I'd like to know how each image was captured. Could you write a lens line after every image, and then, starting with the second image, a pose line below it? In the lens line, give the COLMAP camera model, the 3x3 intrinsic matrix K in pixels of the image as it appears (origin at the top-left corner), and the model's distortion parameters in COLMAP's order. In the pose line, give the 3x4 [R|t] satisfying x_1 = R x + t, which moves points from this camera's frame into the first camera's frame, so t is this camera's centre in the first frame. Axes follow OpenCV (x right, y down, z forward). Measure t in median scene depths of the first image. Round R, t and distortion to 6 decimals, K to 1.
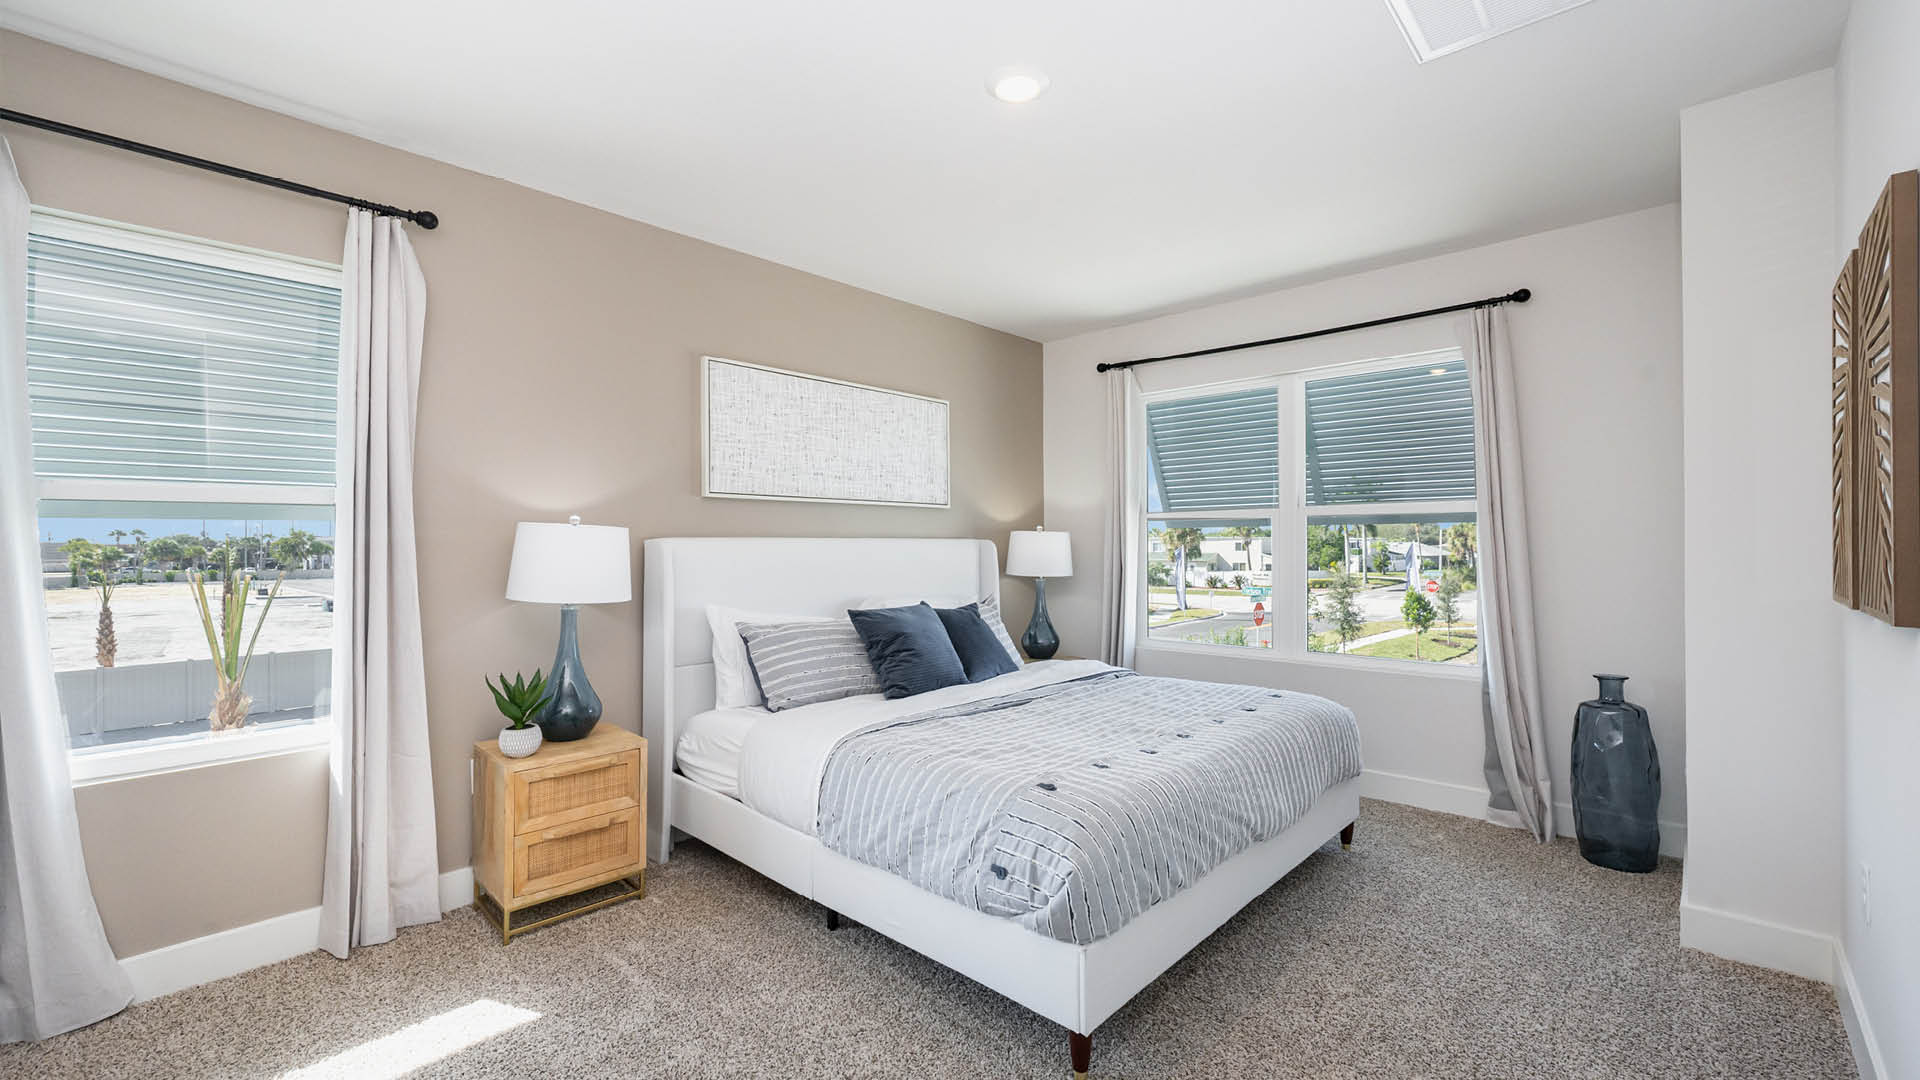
lens RADIAL K [[779.5, 0, 970.2], [0, 779.5, 535.8], [0, 0, 1]] dist [-0.000652, 0.000203]
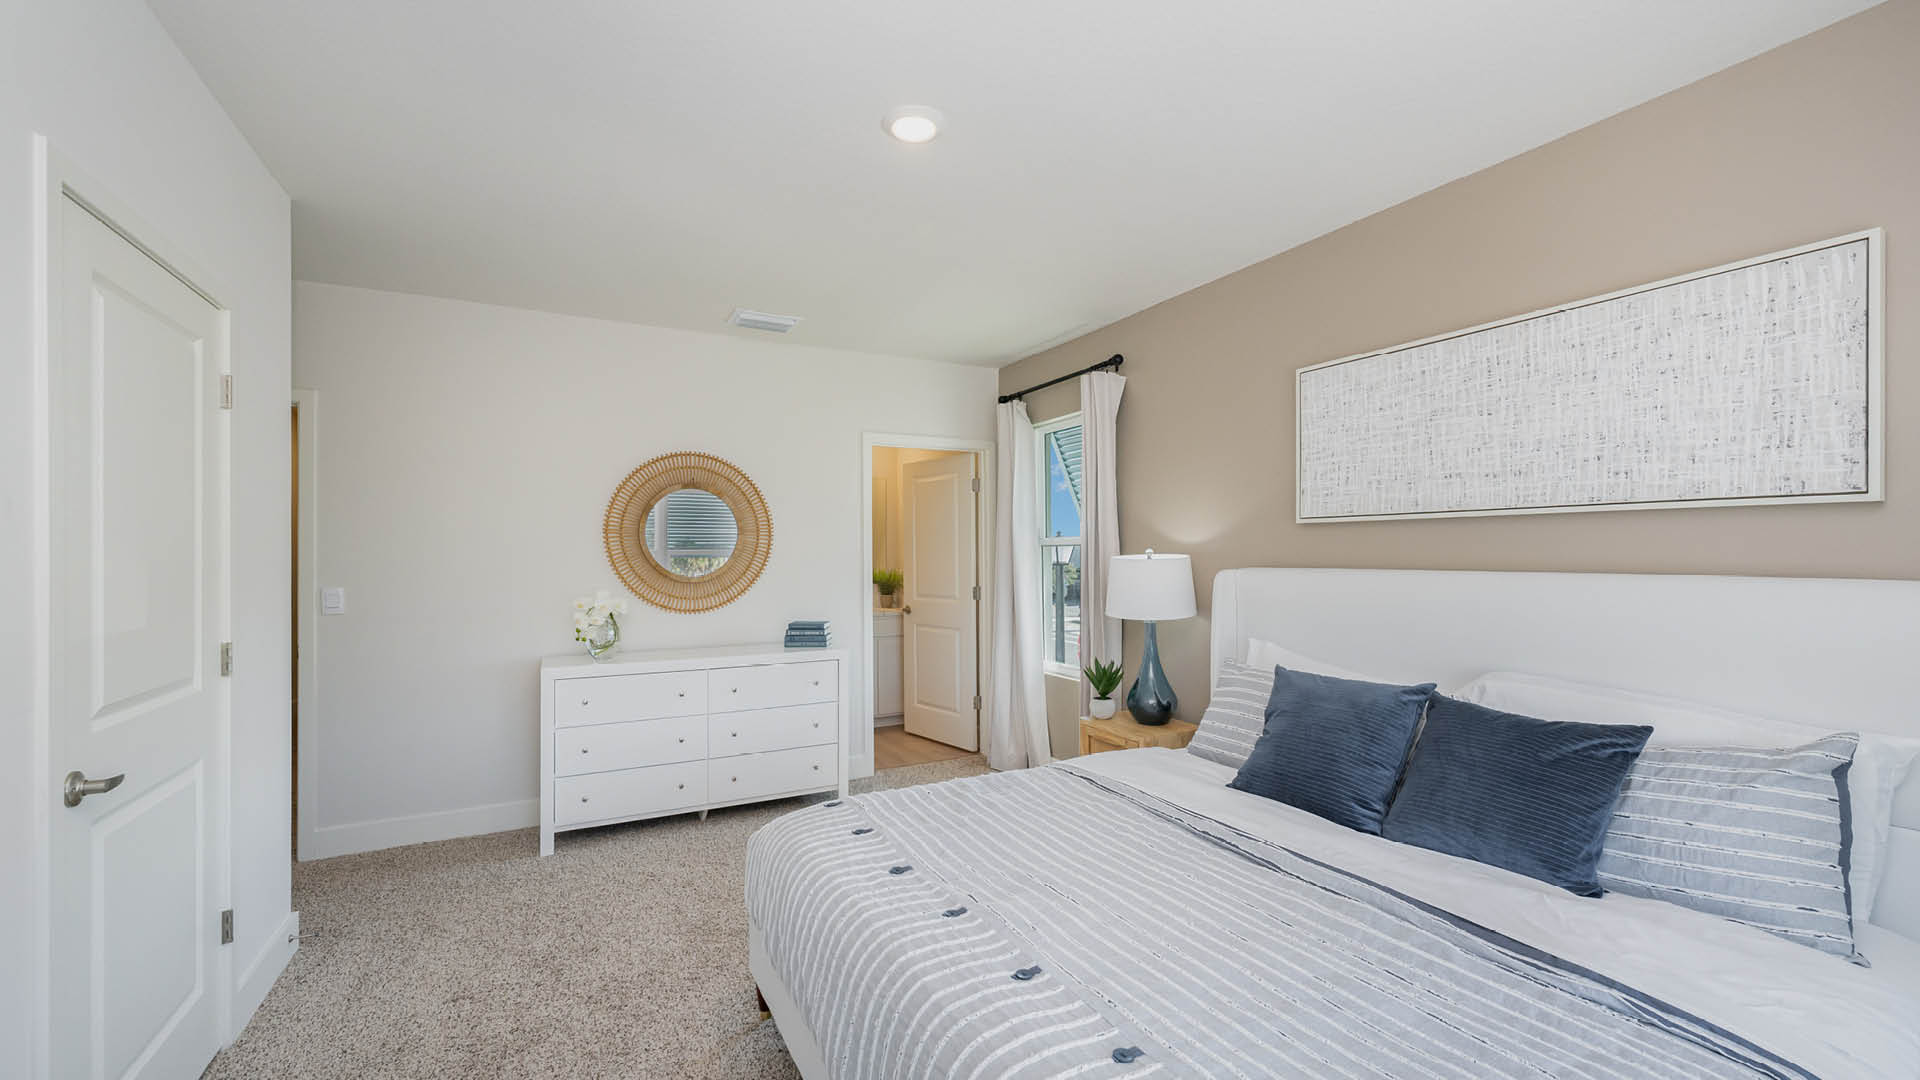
lens RADIAL K [[779.5, 0, 970.2], [0, 779.5, 535.8], [0, 0, 1]] dist [-0.000652, 0.000203]
pose [[-0.312403, -0.016024, -0.949815, 0.654343], [0.013233, 0.999687, -0.021218, -0.020787], [0.949858, -0.019198, -0.312093, 0.918464]]
